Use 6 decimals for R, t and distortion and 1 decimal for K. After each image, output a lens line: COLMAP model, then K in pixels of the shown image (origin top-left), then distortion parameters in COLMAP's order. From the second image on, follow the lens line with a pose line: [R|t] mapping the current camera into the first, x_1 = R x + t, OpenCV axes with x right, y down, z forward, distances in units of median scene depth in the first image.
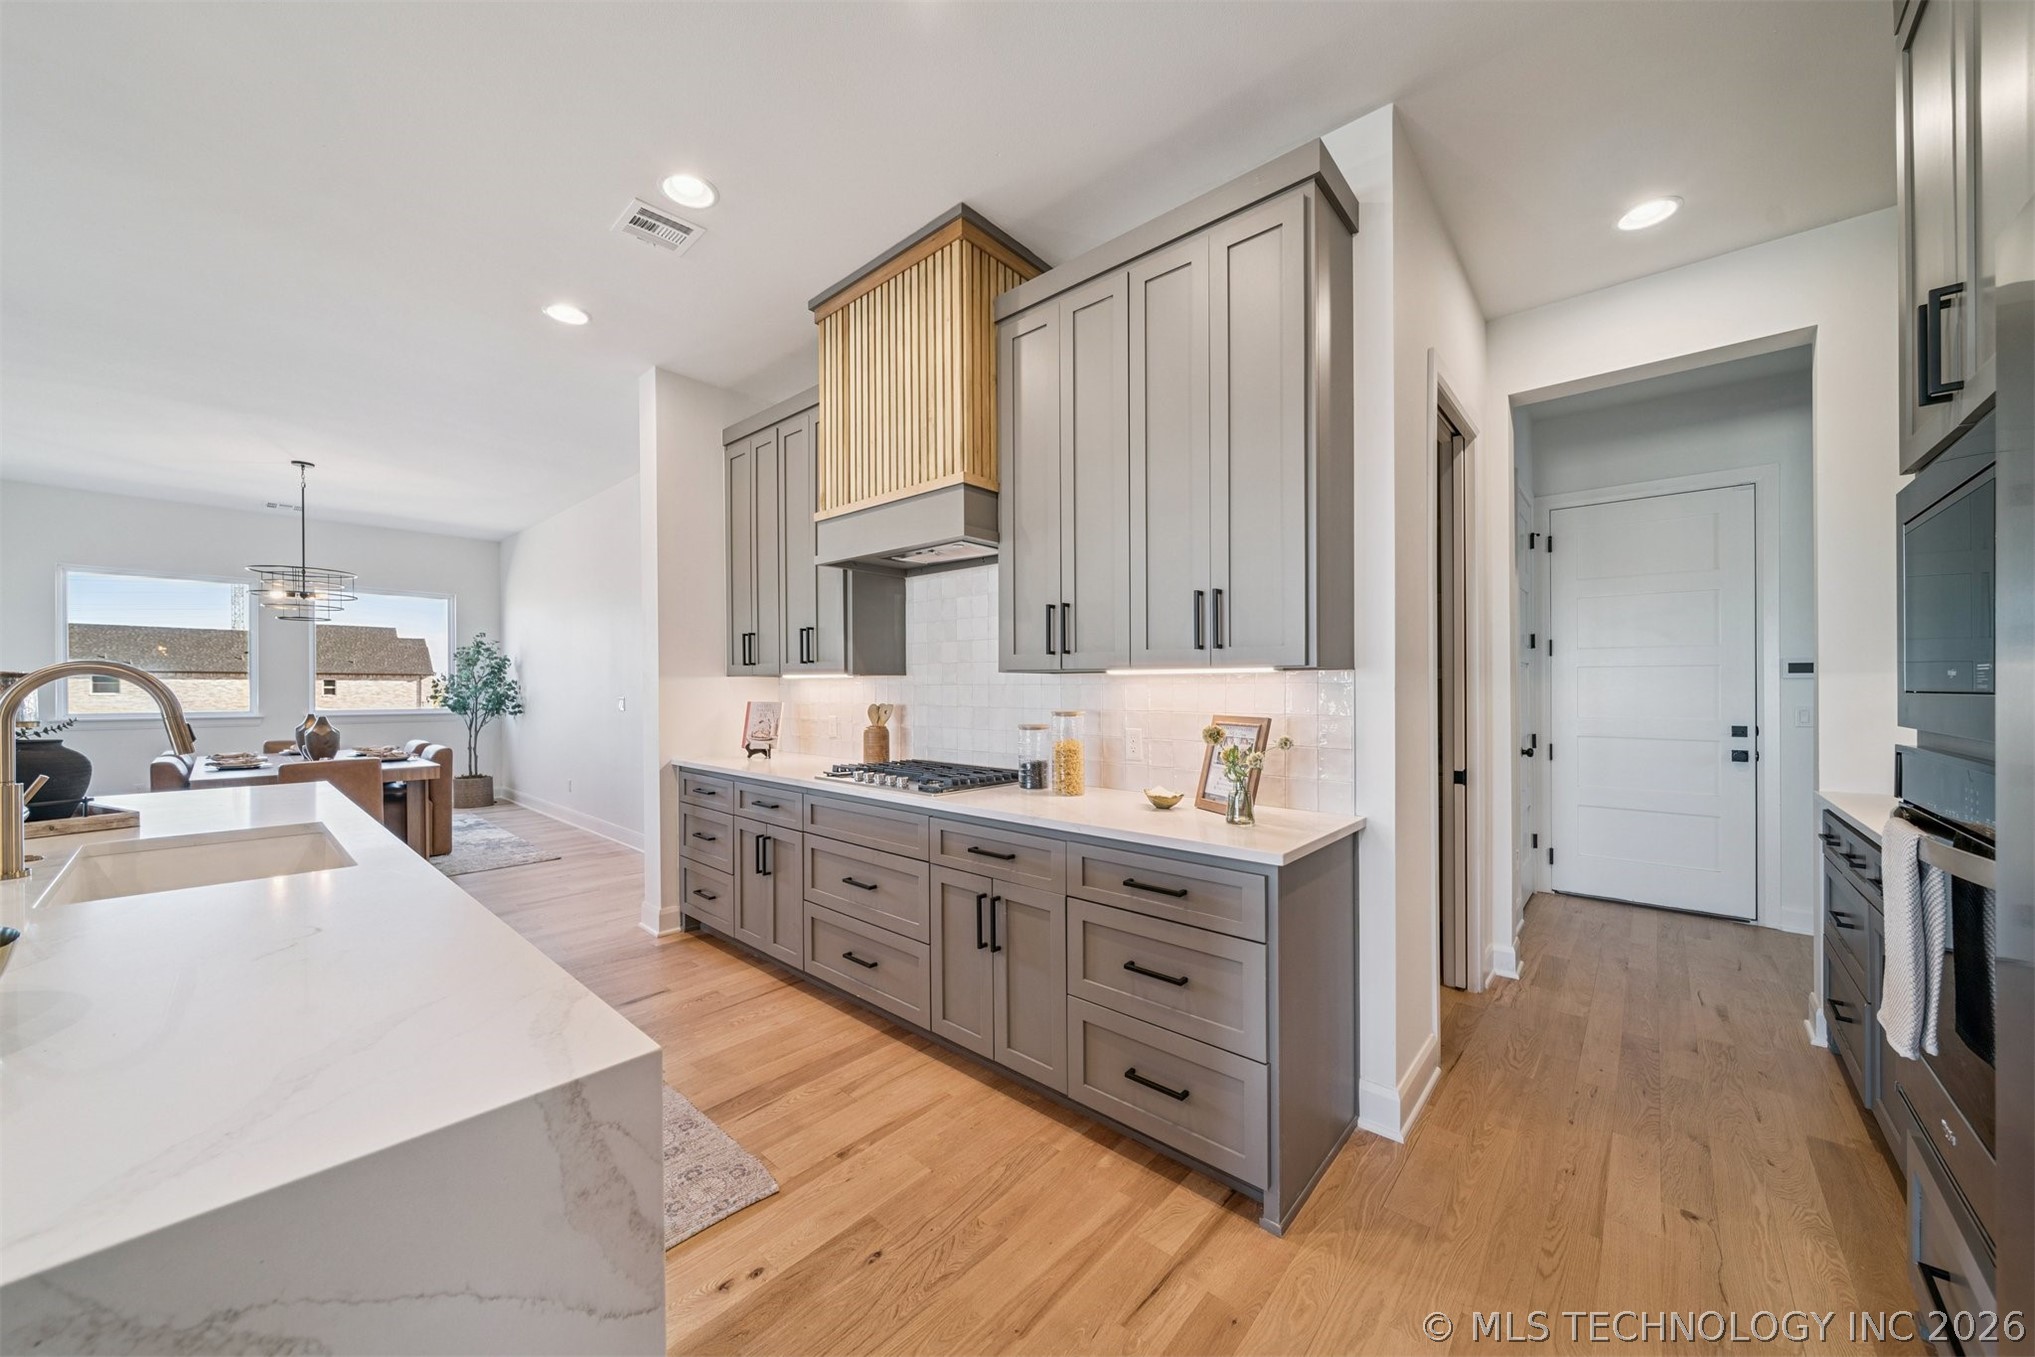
lens RADIAL K [[719.9, 0, 1011.1], [0, 719.9, 686.5], [0, 0, 1]] dist [-0.002442, -0.000688]
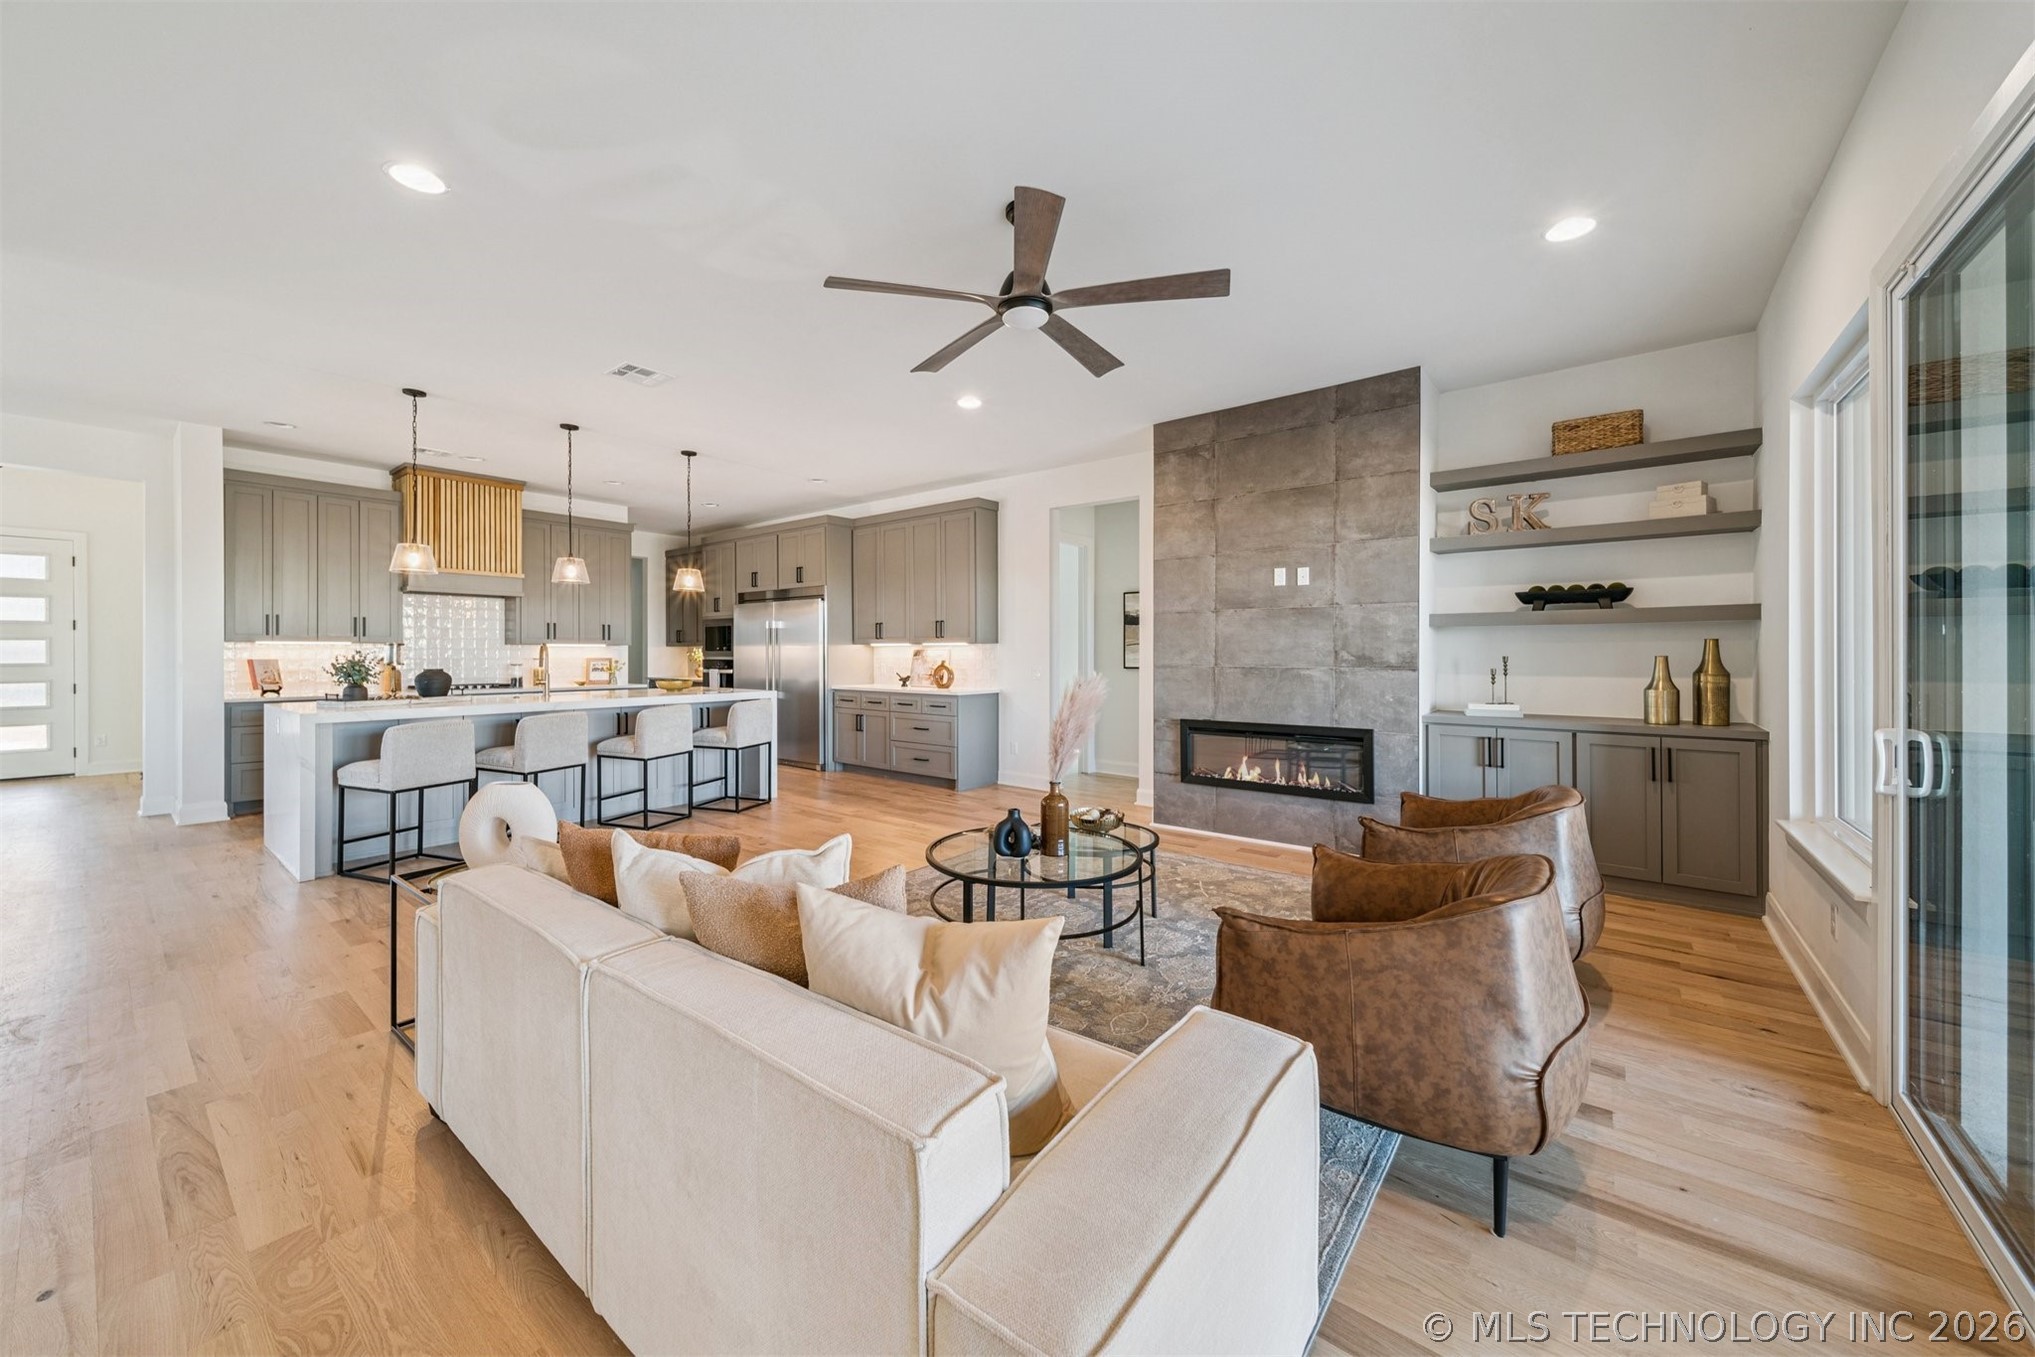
lens RADIAL K [[719.9, 0, 984.9], [0, 719.9, 653.4], [0, 0, 1]] dist [-0.002442, -0.000688]
pose [[-0.070727, 0.005482, 0.997481, -1.625357], [0.004123, 0.999978, -0.005204, 0.019741], [-0.997487, 0.003744, -0.070748, -0.326208]]
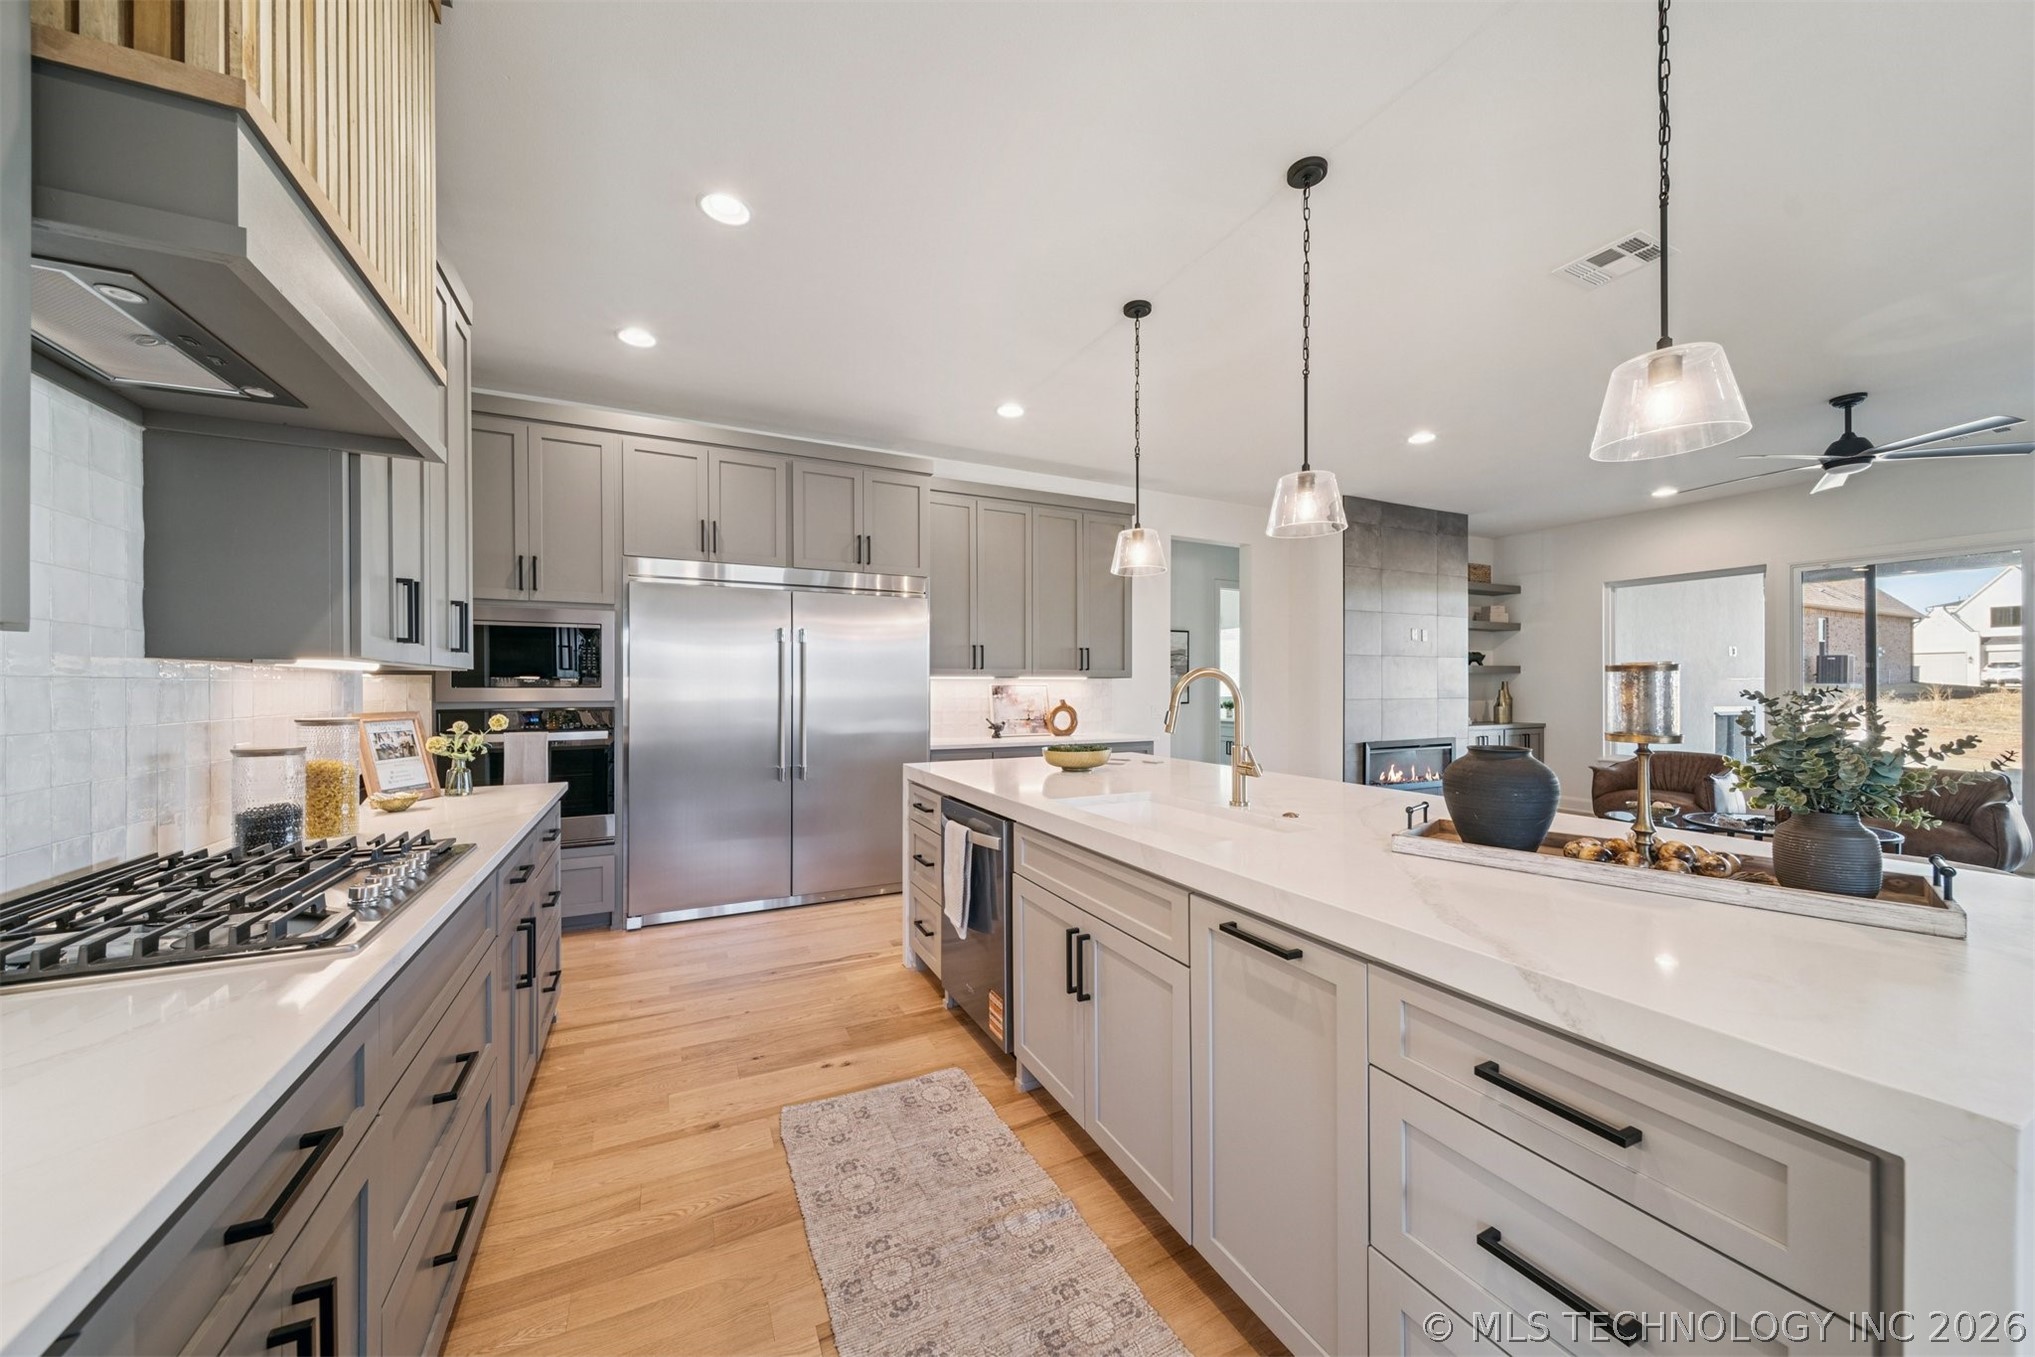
lens RADIAL K [[719.9, 0, 1035.1], [0, 719.9, 692.5], [0, 0, 1]] dist [-0.002442, -0.000688]
pose [[-0.934545, 0.005073, 0.355808, -0.454611], [0.009180, 0.999909, 0.009856, 0.003034], [-0.355725, 0.012477, -0.934507, 0.780421]]
